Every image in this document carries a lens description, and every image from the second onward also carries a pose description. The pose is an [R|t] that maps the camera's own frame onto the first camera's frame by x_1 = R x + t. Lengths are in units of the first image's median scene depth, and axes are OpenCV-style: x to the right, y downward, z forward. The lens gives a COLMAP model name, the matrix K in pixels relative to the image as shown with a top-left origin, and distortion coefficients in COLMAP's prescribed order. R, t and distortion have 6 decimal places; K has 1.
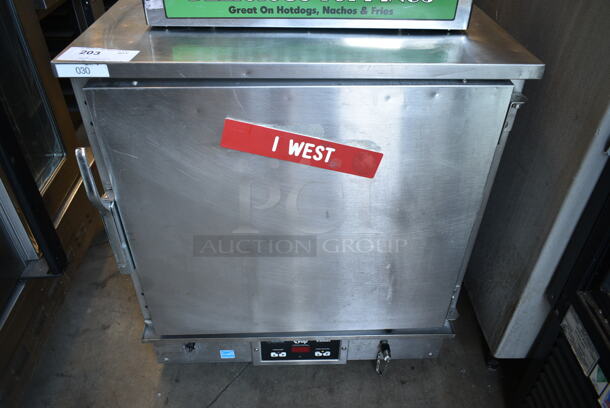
lens RADIAL K [[472.0, 0, 305.6], [0, 472.0, 205.2], [0, 0, 1]] dist [-0.016723, 0.001997]
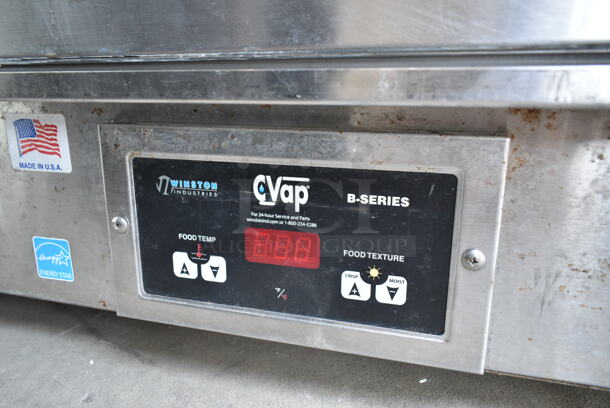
lens RADIAL K [[472.0, 0, 305.9], [0, 472.0, 203.8], [0, 0, 1]] dist [-0.016723, 0.001997]
pose [[0.950482, 0.064467, -0.304021, 0.073561], [-0.179419, 0.912585, -0.367419, 0.377856], [0.253759, 0.403772, 0.878962, 0.797094]]
